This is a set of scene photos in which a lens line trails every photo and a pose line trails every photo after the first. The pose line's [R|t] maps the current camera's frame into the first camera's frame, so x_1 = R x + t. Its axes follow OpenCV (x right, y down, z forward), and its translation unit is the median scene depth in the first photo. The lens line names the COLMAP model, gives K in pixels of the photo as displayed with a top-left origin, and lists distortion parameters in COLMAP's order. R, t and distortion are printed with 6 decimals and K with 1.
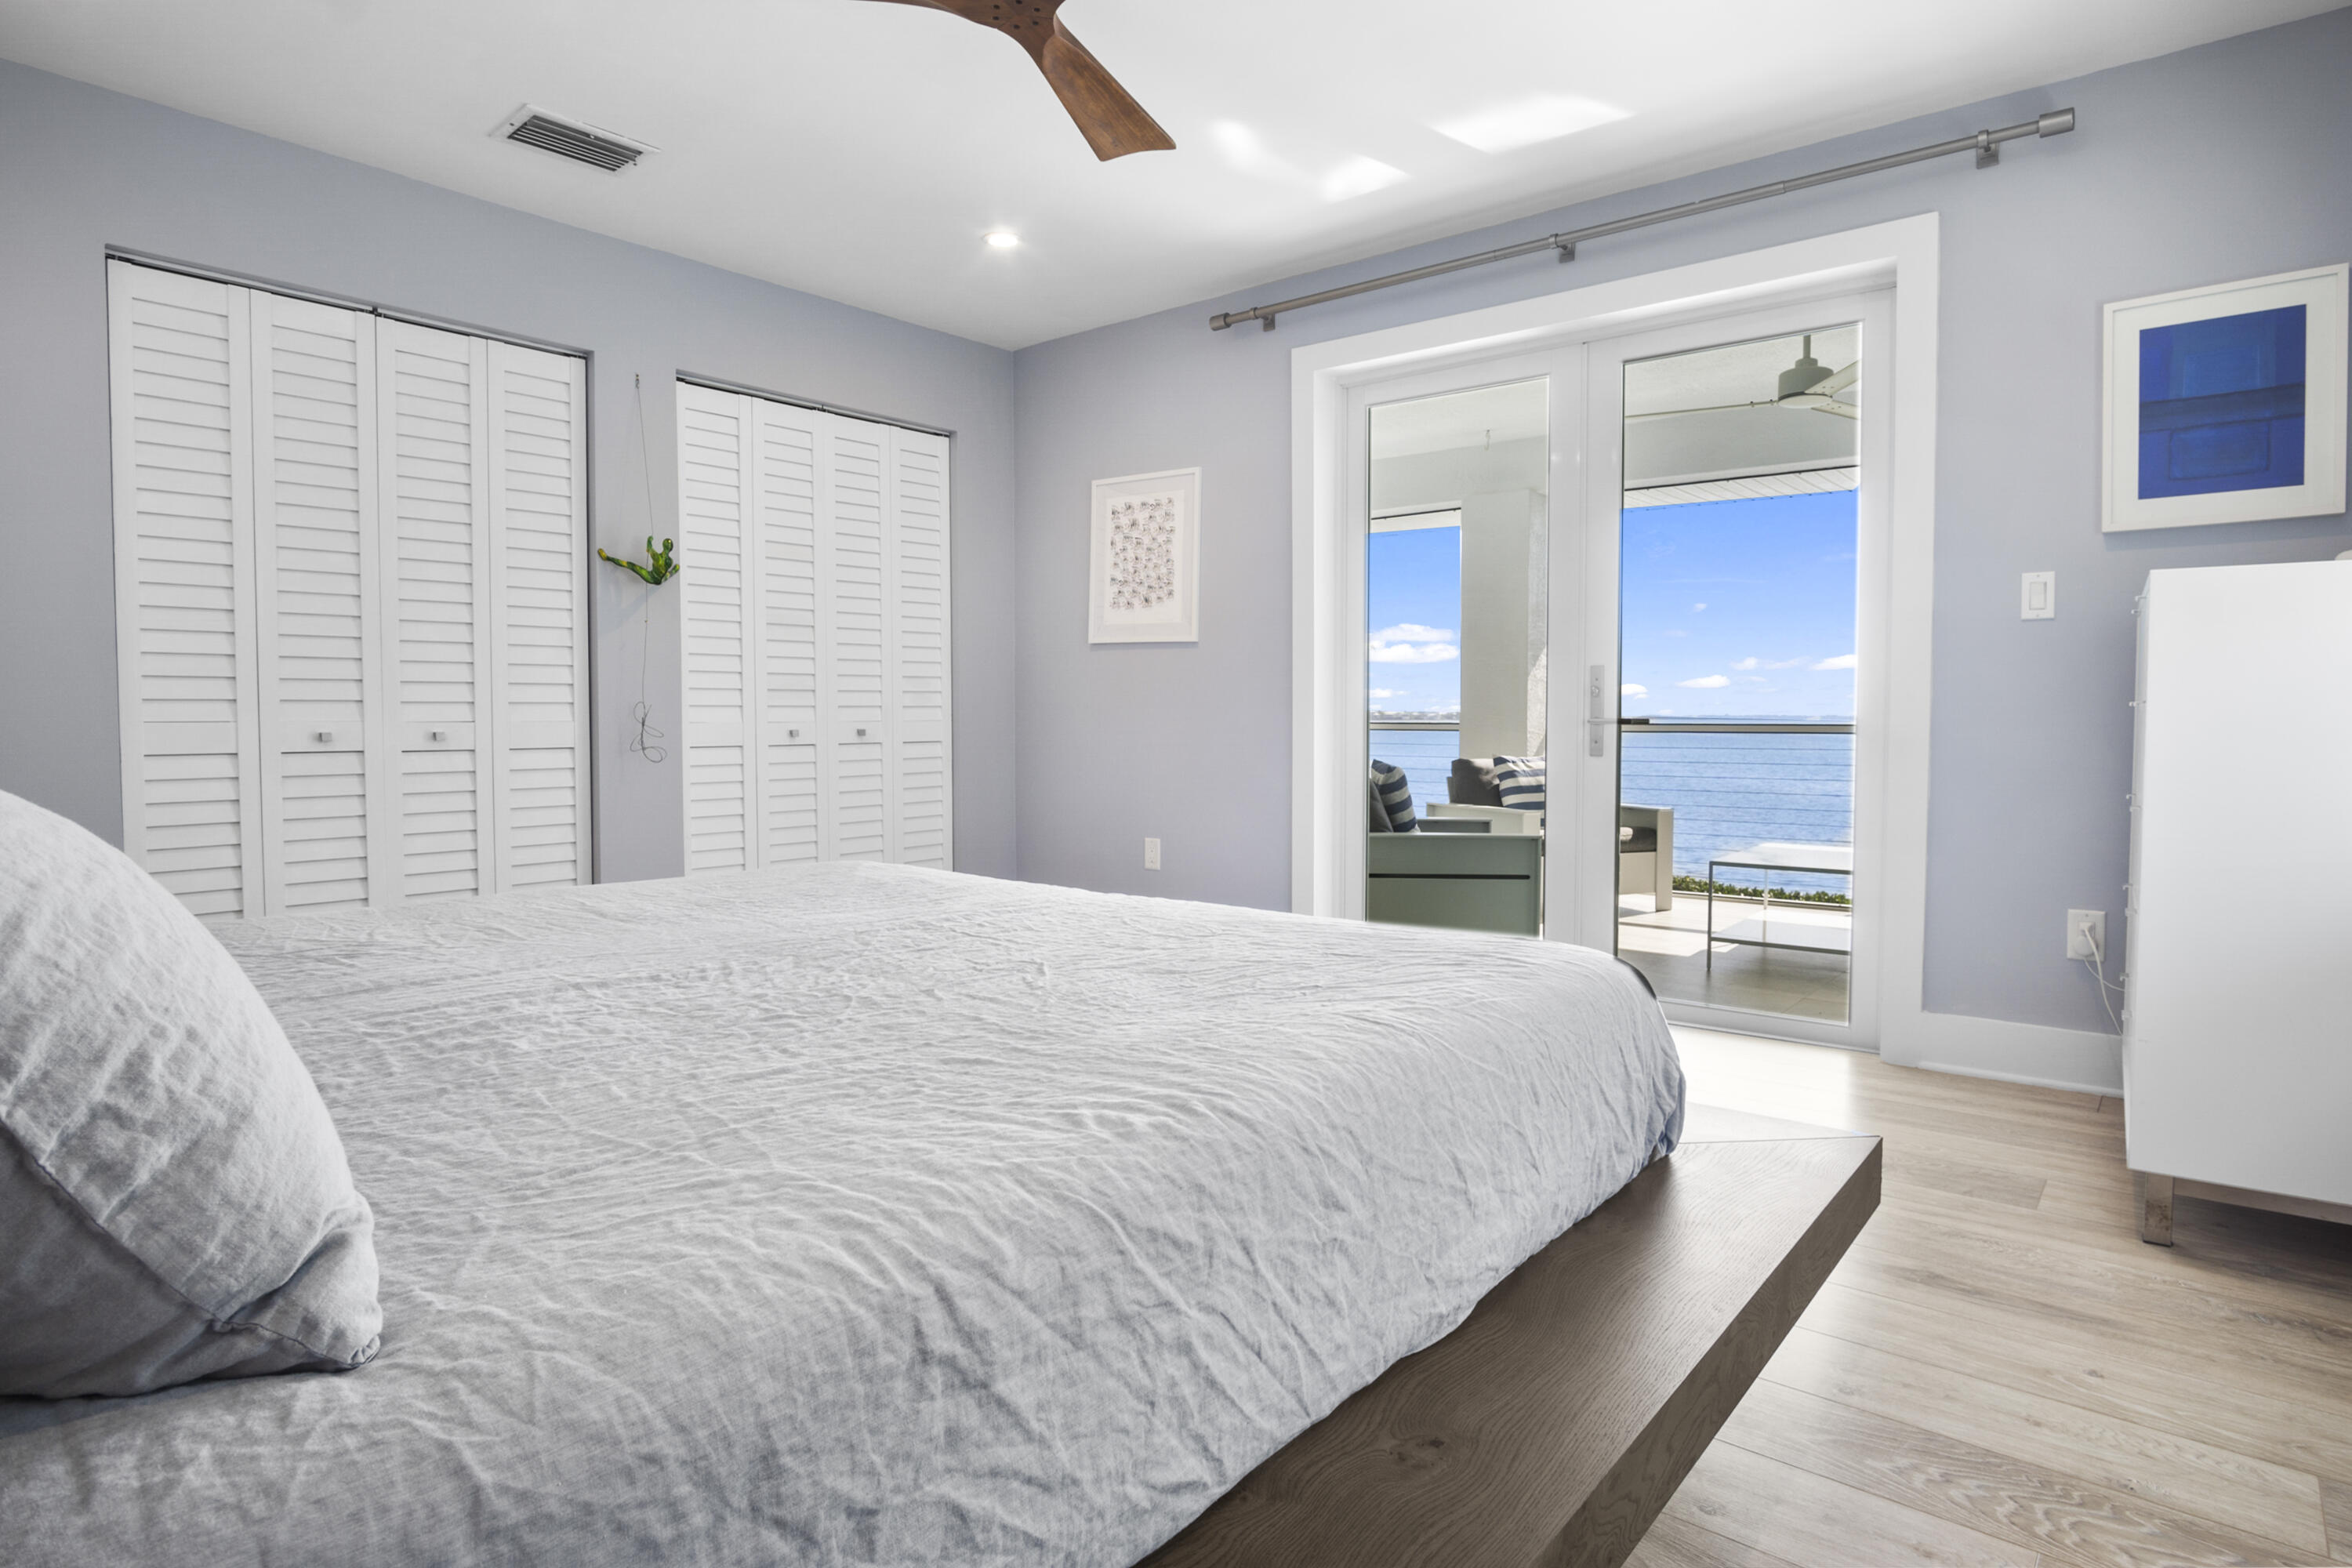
lens RADIAL K [[1282.1, 0, 1173.2], [0, 1282.1, 761.2], [0, 0, 1]] dist [-0.001509, -0.000465]
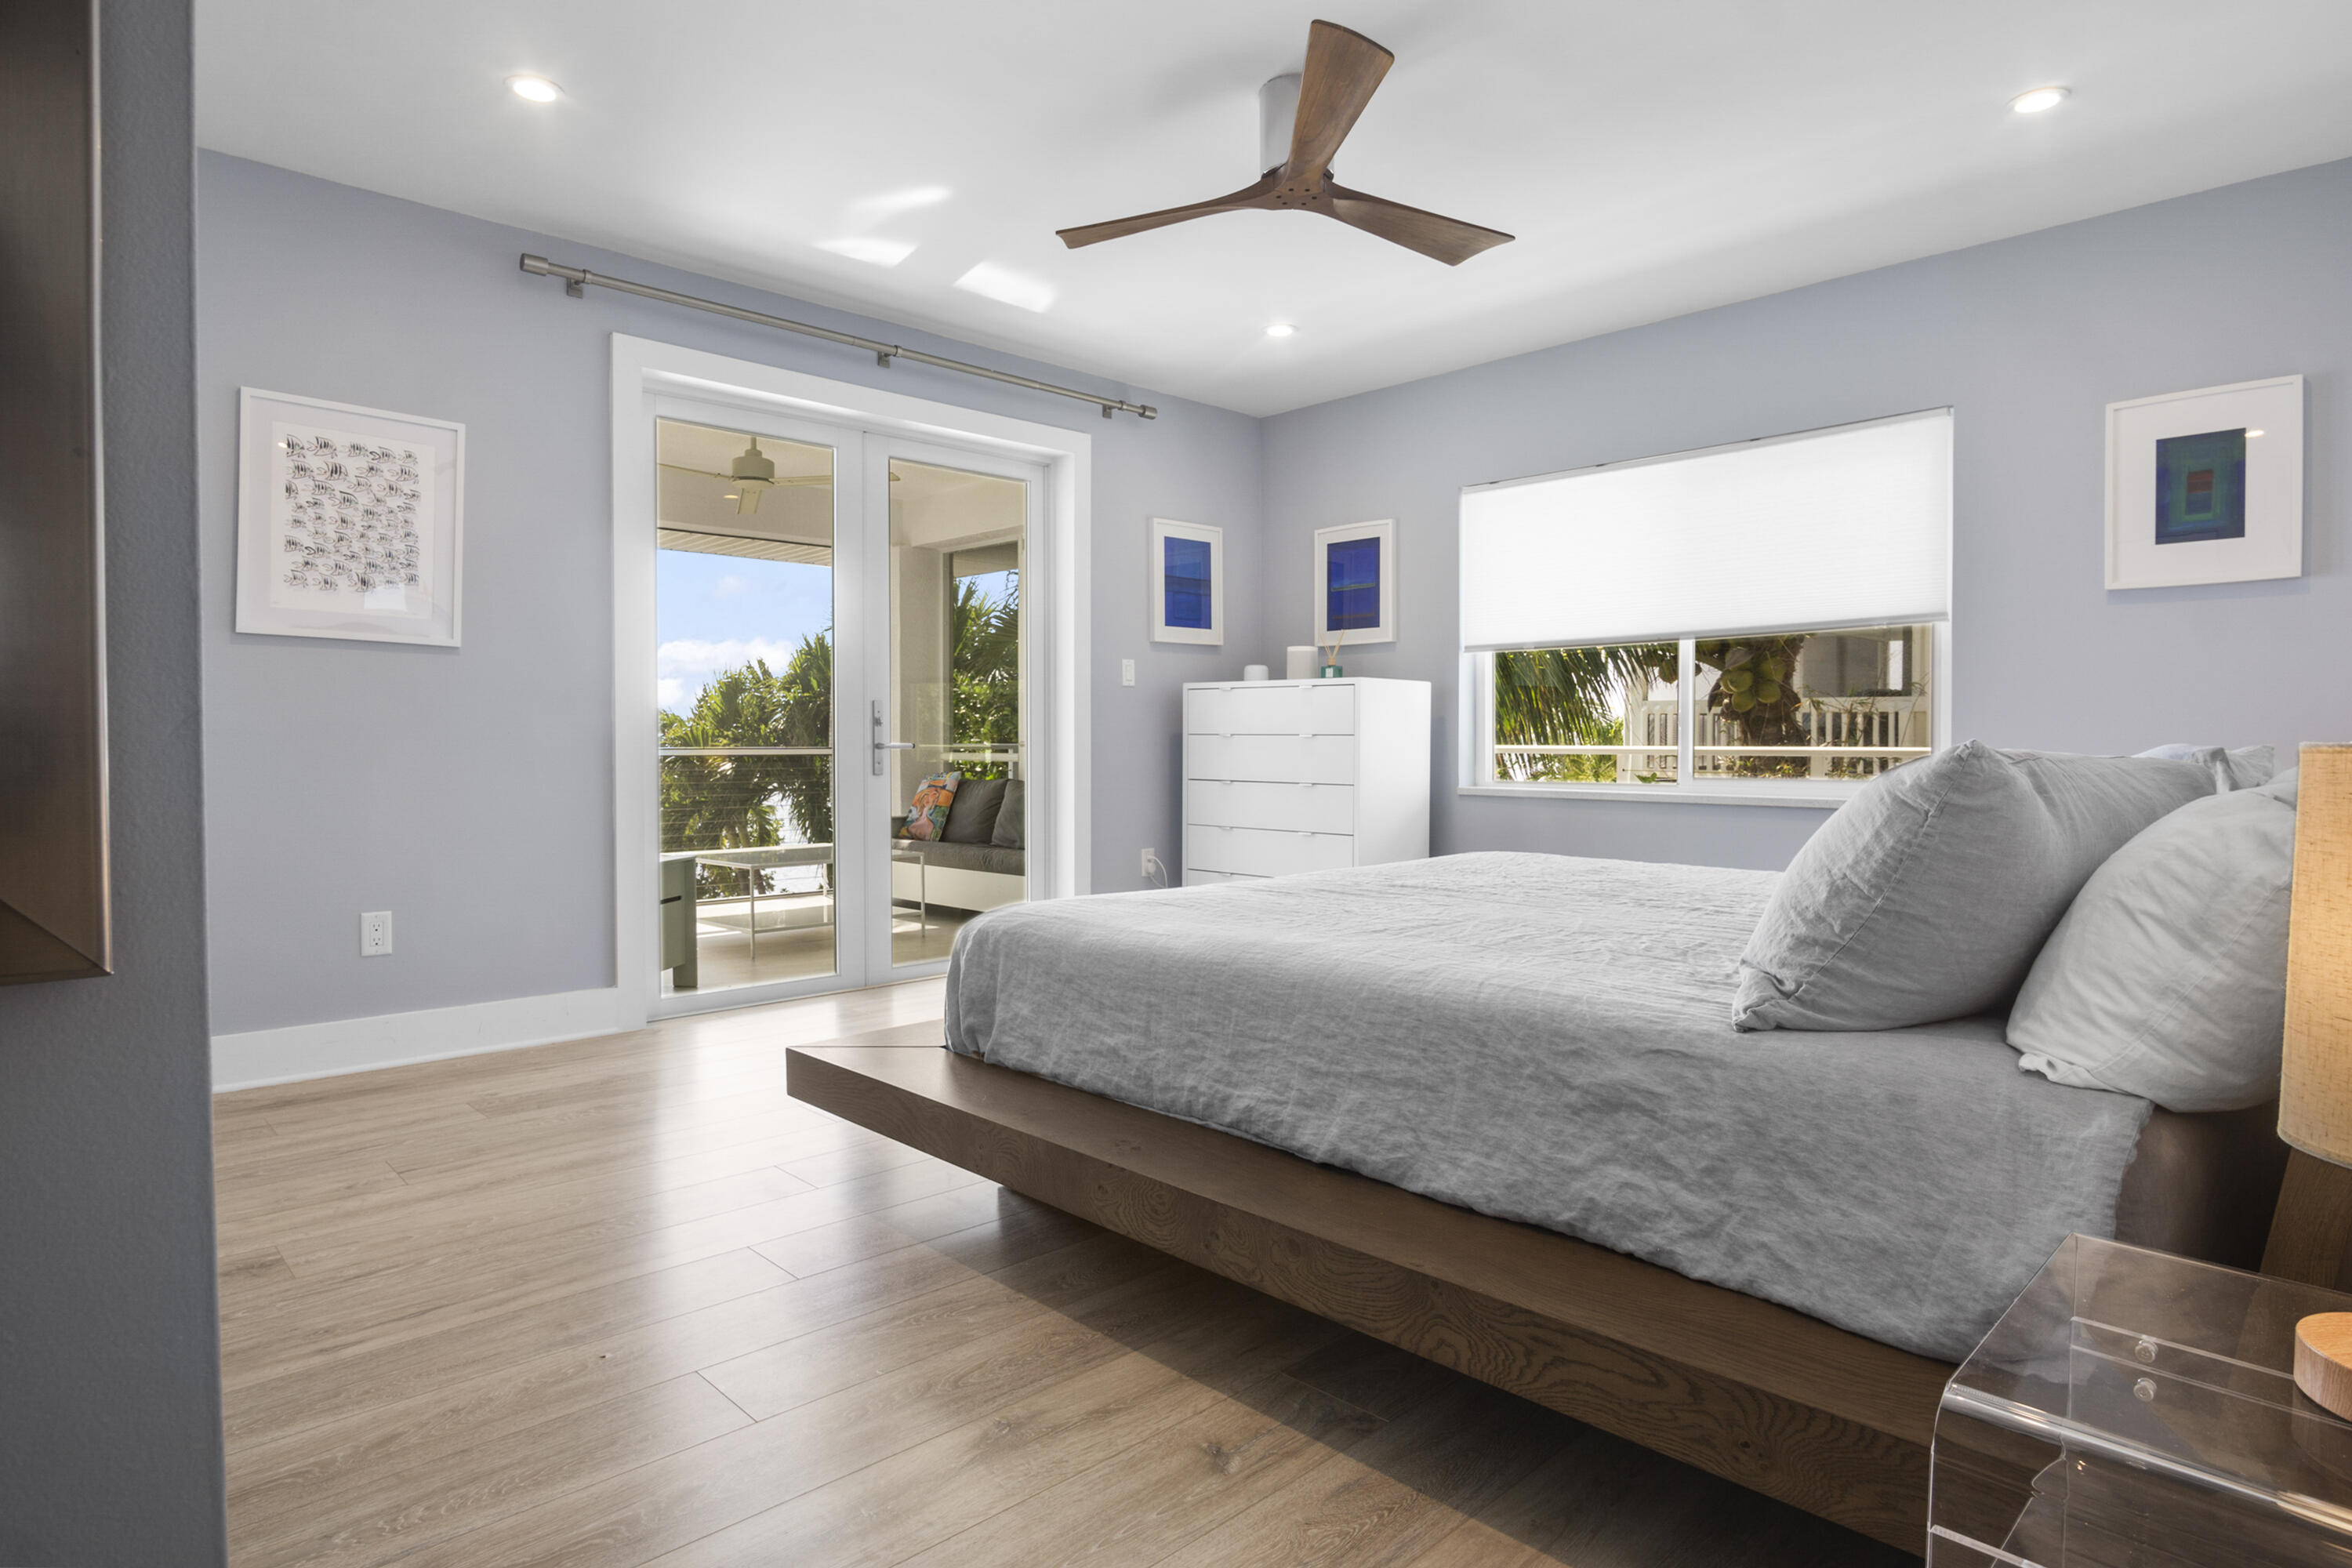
lens RADIAL K [[1282.1, 0, 1173.2], [0, 1282.1, 761.2], [0, 0, 1]] dist [-0.001509, -0.000465]
pose [[0.128978, -0.014586, 0.991540, -0.691375], [0.037513, 0.999248, 0.009820, -0.015143], [-0.990938, 0.035929, 0.129428, 0.468447]]
